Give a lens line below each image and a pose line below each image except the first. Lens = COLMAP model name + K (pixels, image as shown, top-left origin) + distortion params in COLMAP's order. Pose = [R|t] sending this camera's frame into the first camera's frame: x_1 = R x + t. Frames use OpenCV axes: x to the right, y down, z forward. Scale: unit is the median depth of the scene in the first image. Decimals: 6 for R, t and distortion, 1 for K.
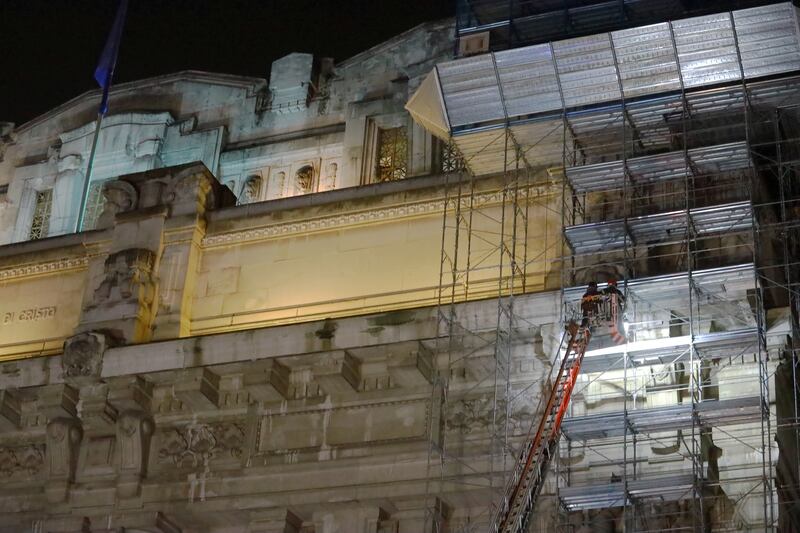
lens RADIAL K [[1609.9, 0, 403.6], [0, 1609.9, 271.6], [0, 0, 1]] dist [-0.293656, 0.000000]
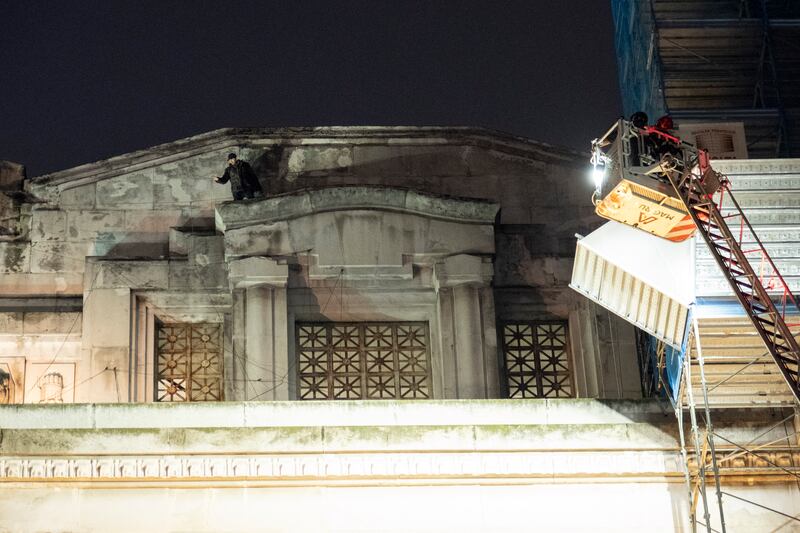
lens RADIAL K [[2987.8, 0, 406.3], [0, 2987.8, 264.4], [0, 0, 1]] dist [-0.088019, 0.000000]
pose [[0.912612, 0.181258, 0.366449, -0.347143], [-0.112263, 0.972994, -0.201692, 0.083435], [-0.393111, 0.142927, 0.908315, 0.199205]]
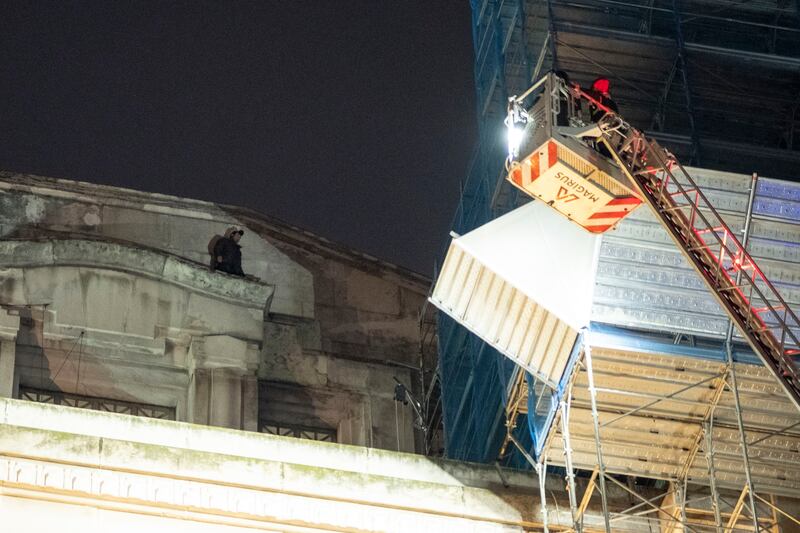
lens RADIAL K [[3242.8, 0, 360.0], [0, 3242.8, 307.2], [0, 0, 1]] dist [0.472835, 0.000000]
pose [[0.826798, 0.339272, 0.448664, -0.349743], [-0.211001, 0.926446, -0.311731, 0.157165], [-0.521425, 0.163070, 0.837570, 0.319160]]
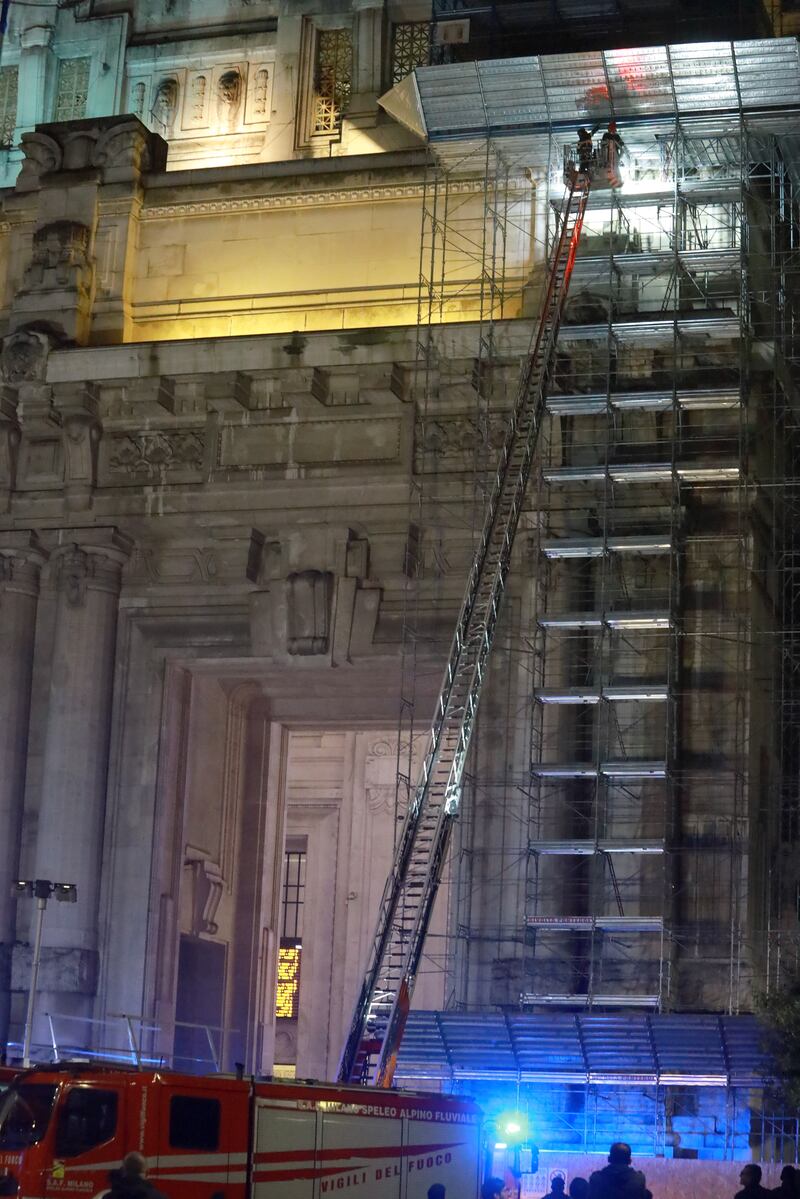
lens RADIAL K [[2412.9, 0, 405.3], [0, 2412.9, 598.1], [0, 0, 1]] dist [-0.293656, 0.000000]
pose [[0.996998, -0.002779, 0.077383, -0.084321], [-0.020535, 0.954085, 0.298832, -0.224723], [-0.074661, -0.299523, 0.951163, -0.370246]]
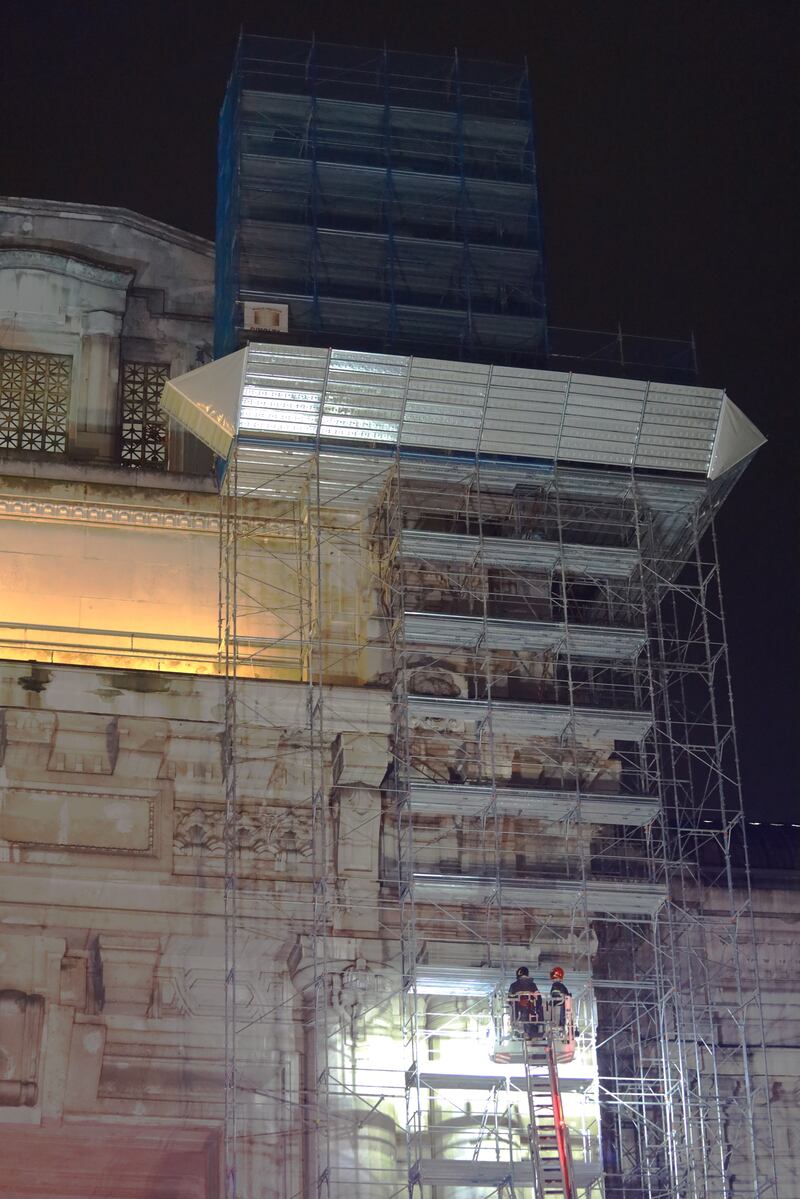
lens RADIAL K [[2412.9, 0, 400.2], [0, 2412.9, 599.2], [0, 0, 1]] dist [-0.293656, 0.000000]
pose [[0.831775, 0.186800, 0.522739, -0.420724], [-0.208440, 0.977874, -0.017774, -0.010804], [-0.514493, -0.094176, 0.852307, 0.031520]]
